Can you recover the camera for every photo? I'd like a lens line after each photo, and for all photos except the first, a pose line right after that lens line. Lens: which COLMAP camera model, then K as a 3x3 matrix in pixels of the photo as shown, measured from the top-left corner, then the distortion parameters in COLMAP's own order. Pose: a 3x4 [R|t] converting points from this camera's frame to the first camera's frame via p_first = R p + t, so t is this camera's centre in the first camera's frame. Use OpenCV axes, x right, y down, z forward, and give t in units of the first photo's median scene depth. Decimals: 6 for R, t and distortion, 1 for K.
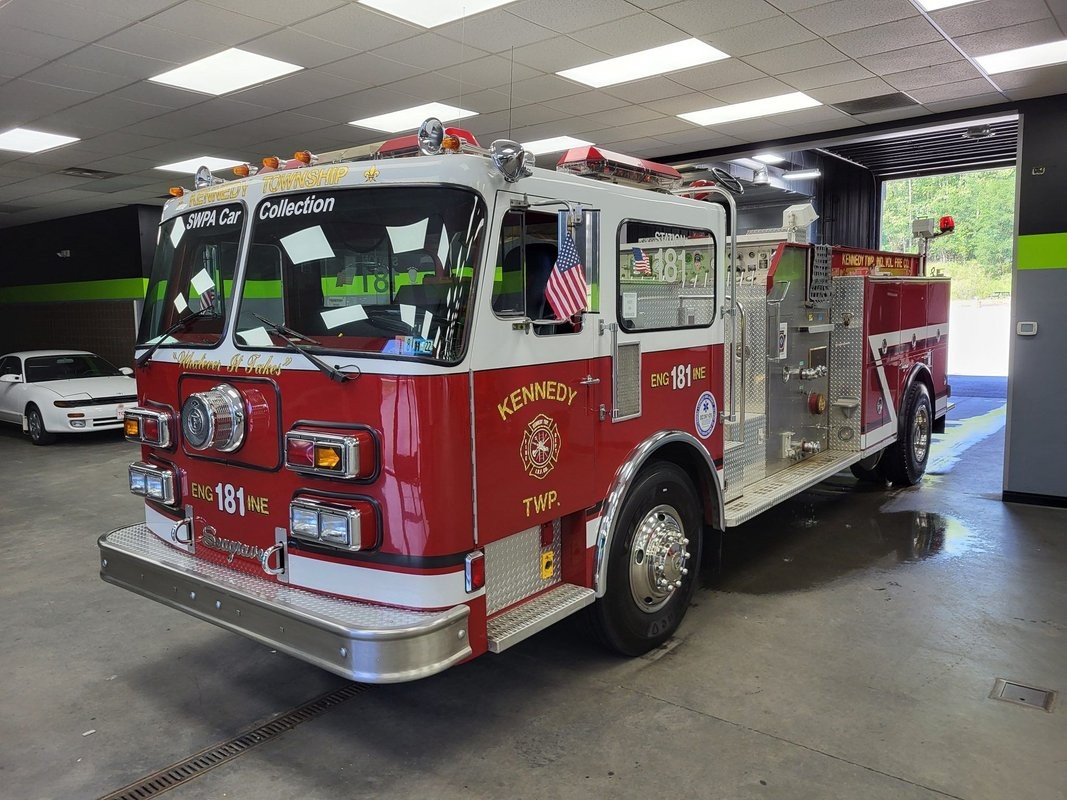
lens RADIAL K [[806.1, 0, 539.2], [0, 806.1, 383.2], [0, 0, 1]] dist [0.068531, -0.047686]
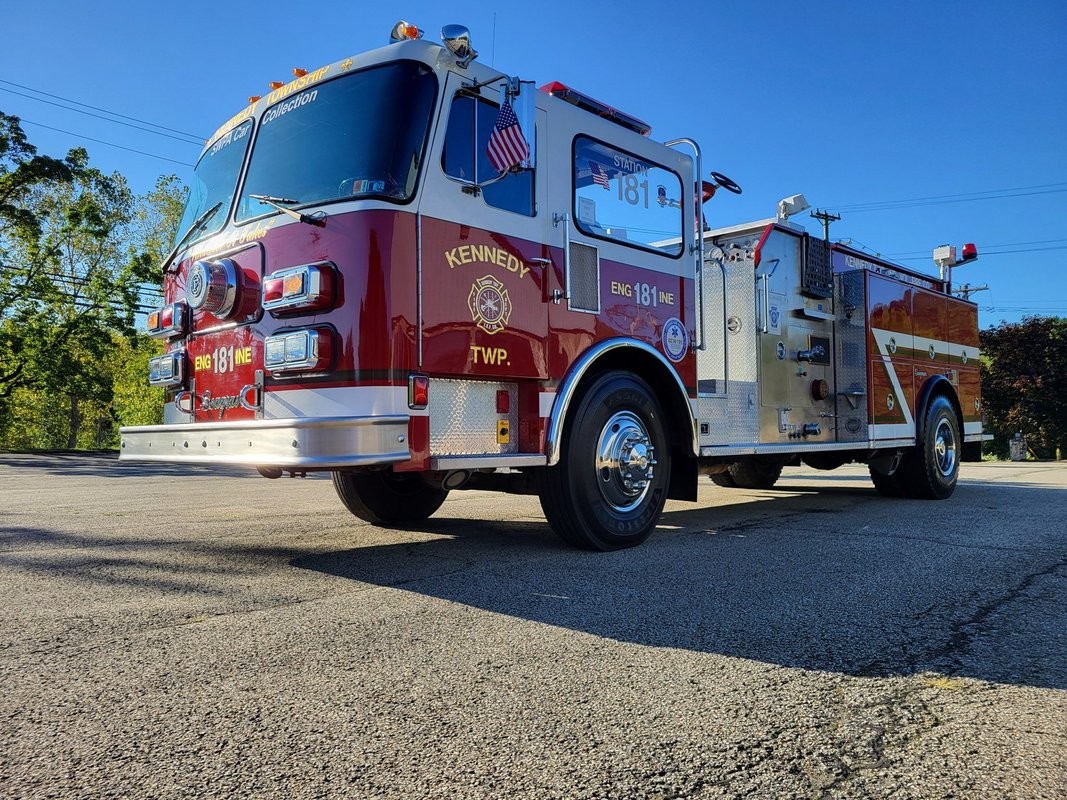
lens RADIAL K [[806.1, 0, 531.2], [0, 806.1, 395.0], [0, 0, 1]] dist [0.068531, -0.047686]
pose [[0.994517, 0.002250, -0.104547, 0.171622], [-0.017380, 0.989420, -0.144033, 0.354110], [0.103116, 0.145061, 0.984035, -0.070315]]
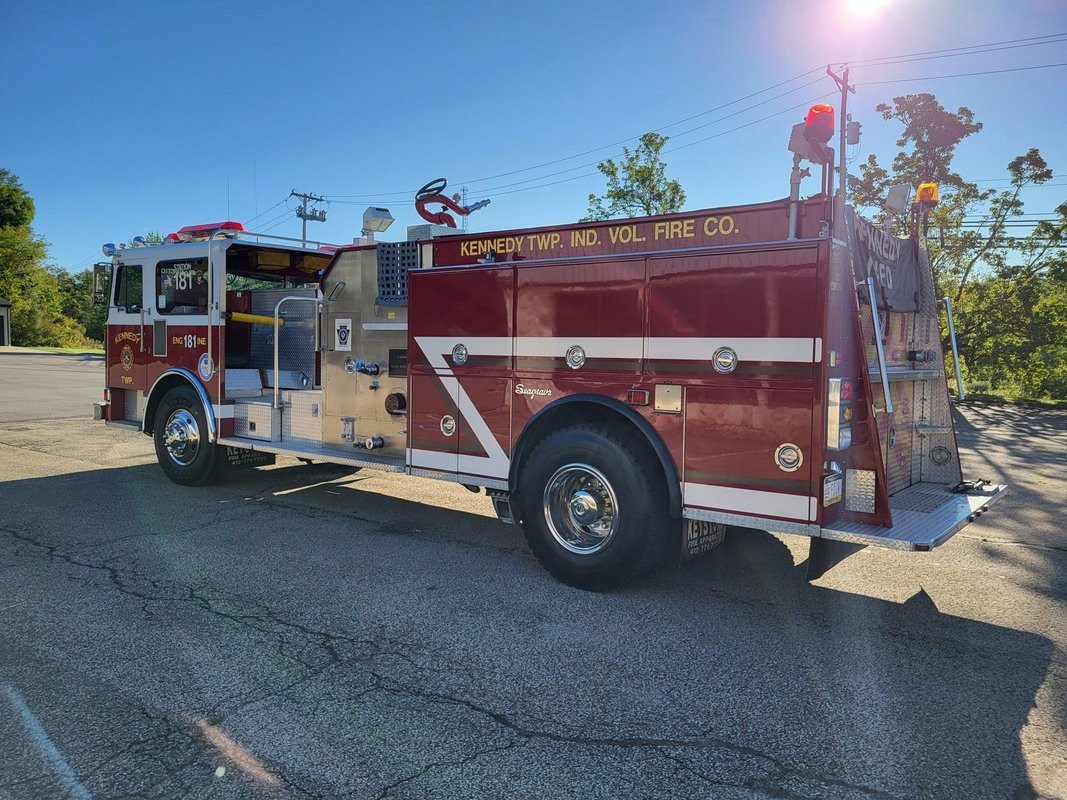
lens RADIAL K [[806.1, 0, 531.2], [0, 806.1, 392.2], [0, 0, 1]] dist [0.068531, -0.047686]
pose [[-0.006636, 0.069677, -0.997548, 2.508081], [-0.123628, 0.989859, 0.069962, -0.147040], [0.992306, 0.123789, 0.002045, 2.220515]]
